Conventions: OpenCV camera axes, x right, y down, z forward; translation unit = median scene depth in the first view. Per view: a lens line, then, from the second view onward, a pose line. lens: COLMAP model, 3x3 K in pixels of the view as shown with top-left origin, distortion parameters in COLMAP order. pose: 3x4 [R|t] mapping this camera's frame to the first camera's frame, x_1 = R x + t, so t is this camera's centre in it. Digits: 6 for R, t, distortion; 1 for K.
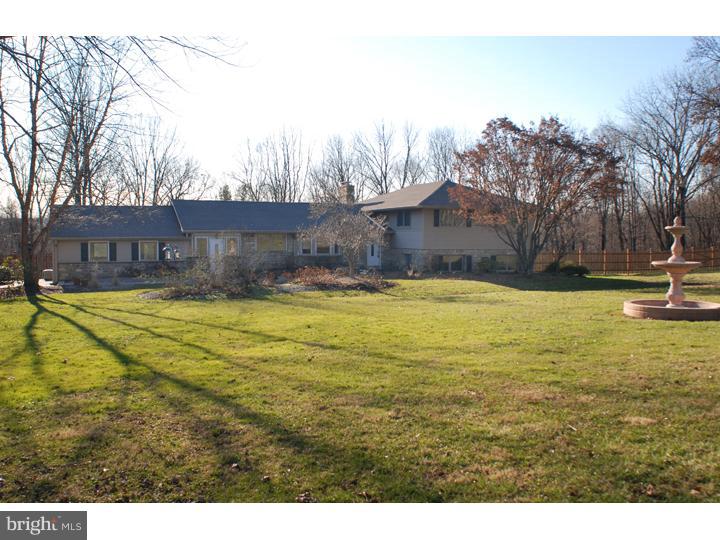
lens RADIAL K [[506.3, 0, 360.0], [0, 506.3, 270.0], [0, 0, 1]] dist [-0.005136, -0.002235]
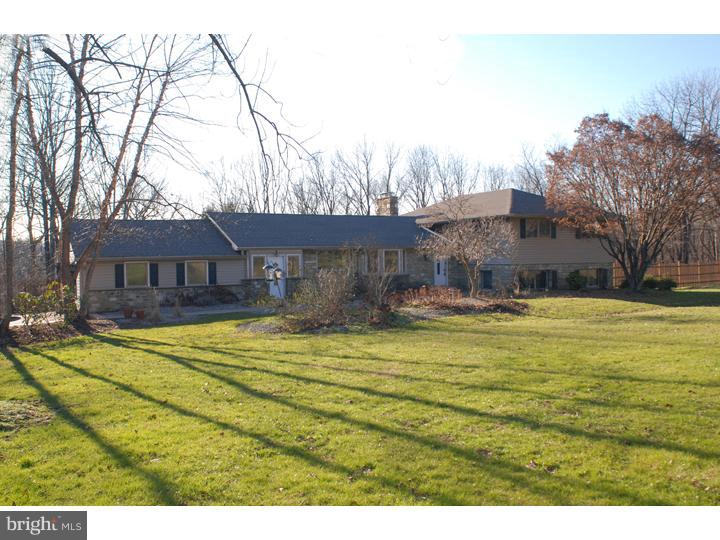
lens RADIAL K [[506.3, 0, 360.0], [0, 506.3, 270.0], [0, 0, 1]] dist [-0.005136, -0.002235]
pose [[0.994805, -0.022978, 0.099174, -0.235733], [0.027559, 0.998604, -0.045068, 0.001188], [-0.098000, 0.047567, 0.994049, 0.168209]]
